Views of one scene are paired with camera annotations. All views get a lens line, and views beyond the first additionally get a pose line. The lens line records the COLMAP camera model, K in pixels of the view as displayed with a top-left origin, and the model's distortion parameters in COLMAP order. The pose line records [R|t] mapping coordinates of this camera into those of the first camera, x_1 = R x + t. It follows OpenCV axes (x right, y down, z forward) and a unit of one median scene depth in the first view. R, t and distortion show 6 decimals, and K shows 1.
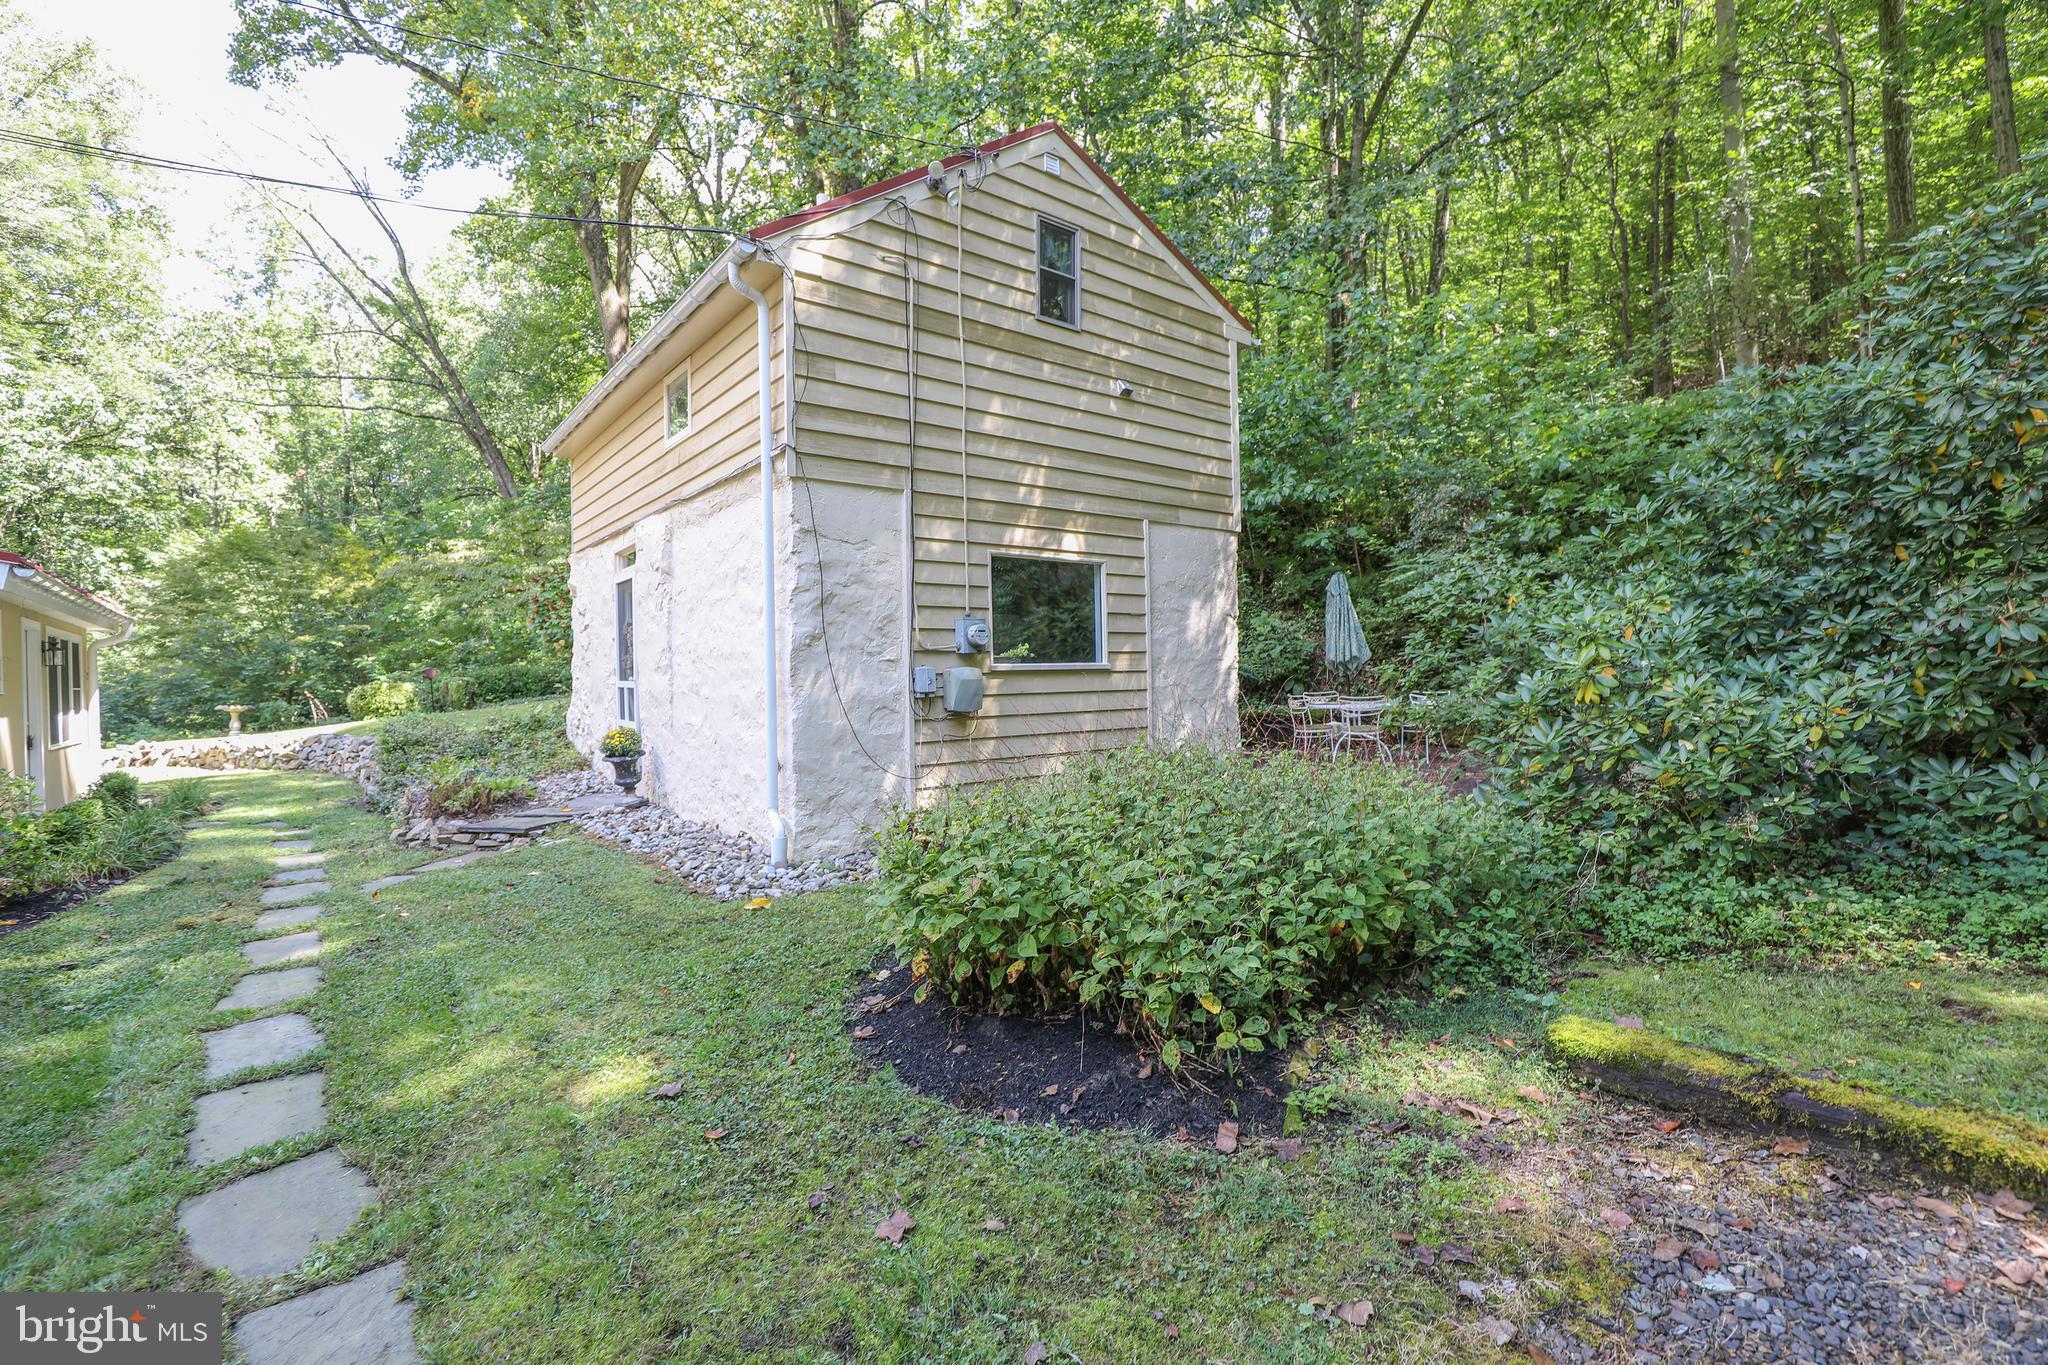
lens RADIAL K [[909.7, 0, 1024.0], [0, 909.7, 682.5], [0, 0, 1]] dist [-0.044624, 0.000076]
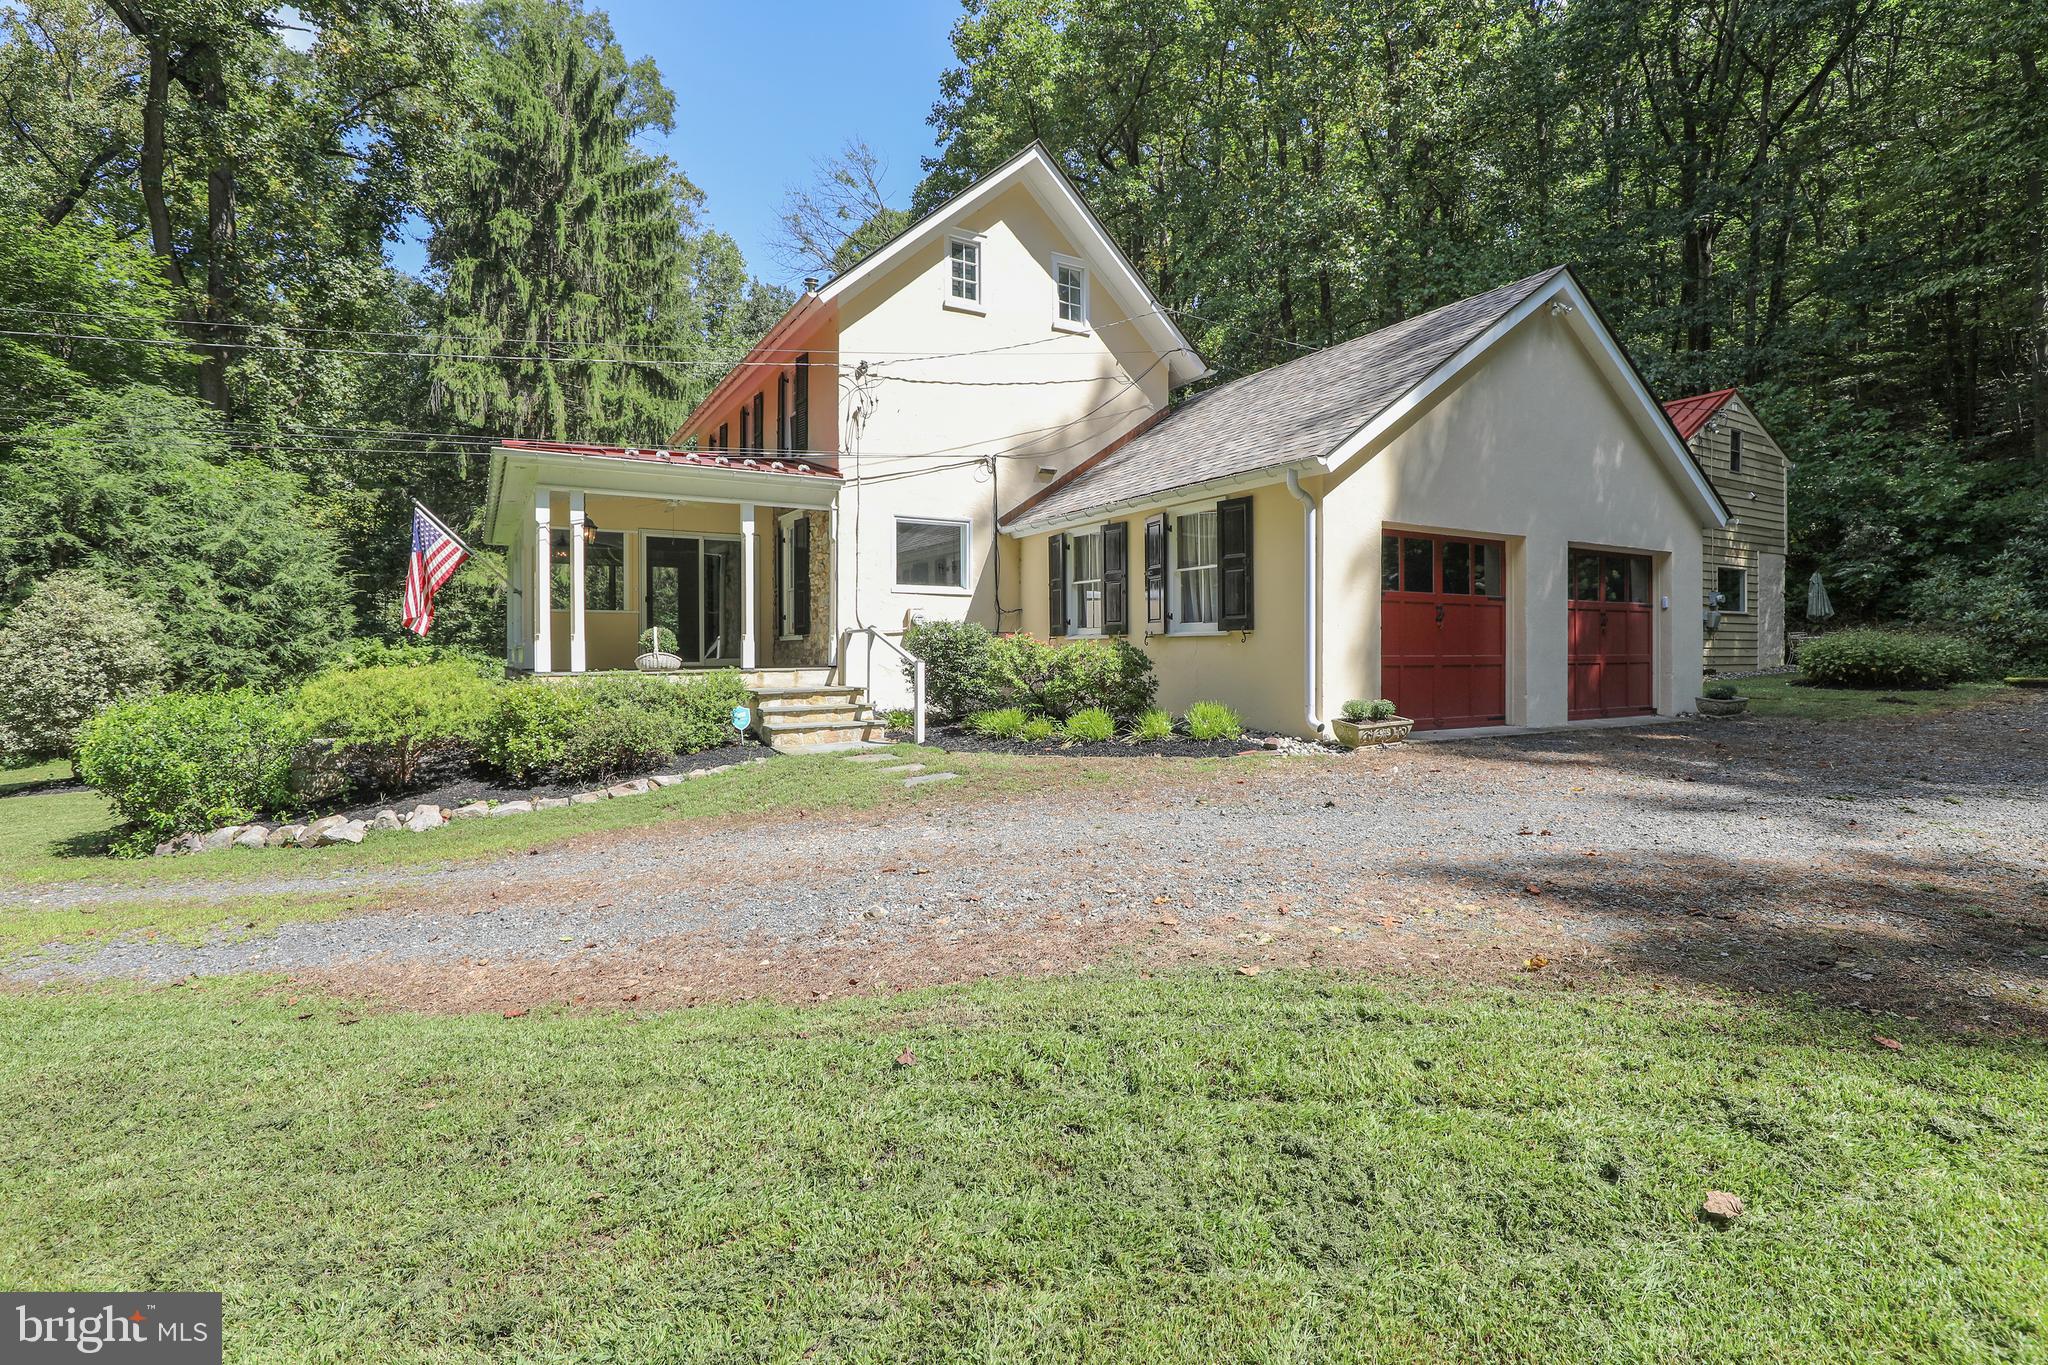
lens RADIAL K [[961.5, 0, 1027.4], [0, 961.5, 665.6], [0, 0, 1]] dist [-0.017698, 0.000444]
pose [[0.991933, 0.019121, -0.125315, -1.466112], [-0.018410, 0.999807, 0.006829, 0.137651], [0.125421, -0.004467, 0.992094, -1.725398]]
